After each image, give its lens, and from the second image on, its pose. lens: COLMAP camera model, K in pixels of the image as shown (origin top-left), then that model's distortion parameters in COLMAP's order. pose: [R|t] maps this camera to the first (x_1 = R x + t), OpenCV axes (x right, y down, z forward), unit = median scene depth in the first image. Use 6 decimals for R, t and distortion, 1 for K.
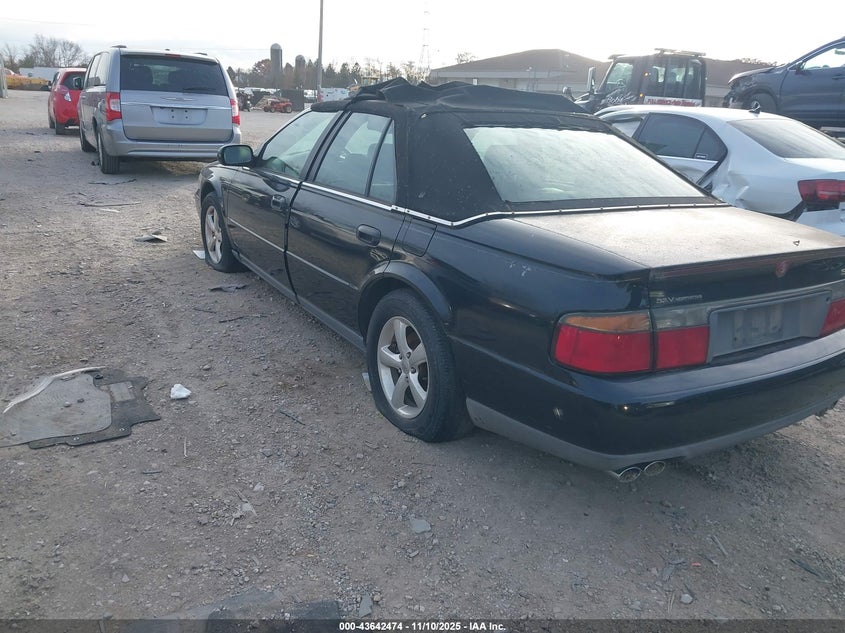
lens RADIAL K [[639.1, 0, 422.5], [0, 639.1, 316.5], [0, 0, 1]] dist [-0.153015, 0.082317]
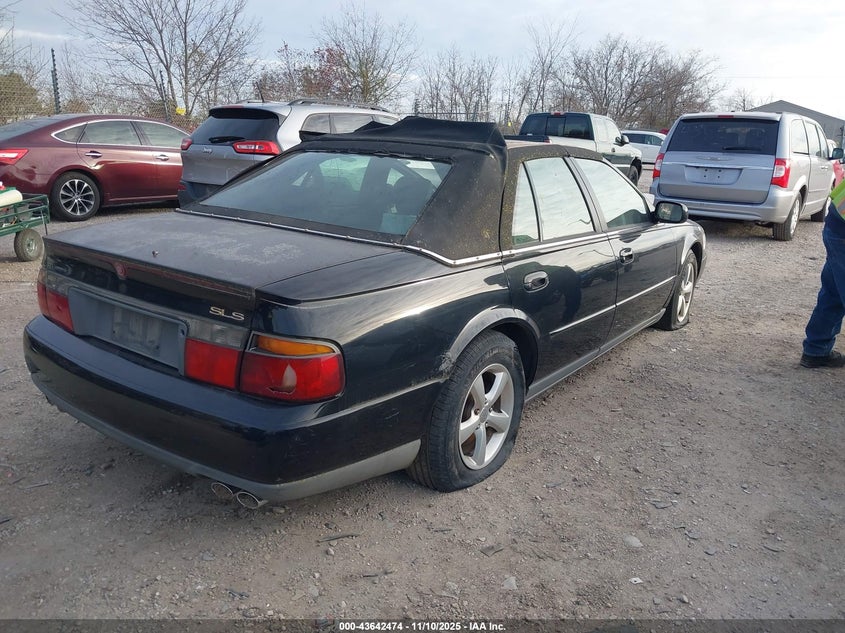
lens RADIAL K [[639.1, 0, 422.5], [0, 639.1, 316.5], [0, 0, 1]] dist [-0.153015, 0.082317]
pose [[0.400949, 0.172582, -0.899697, 0.967362], [-0.270731, 0.960552, 0.063604, -0.116477], [0.875183, 0.218074, 0.431855, 0.573088]]
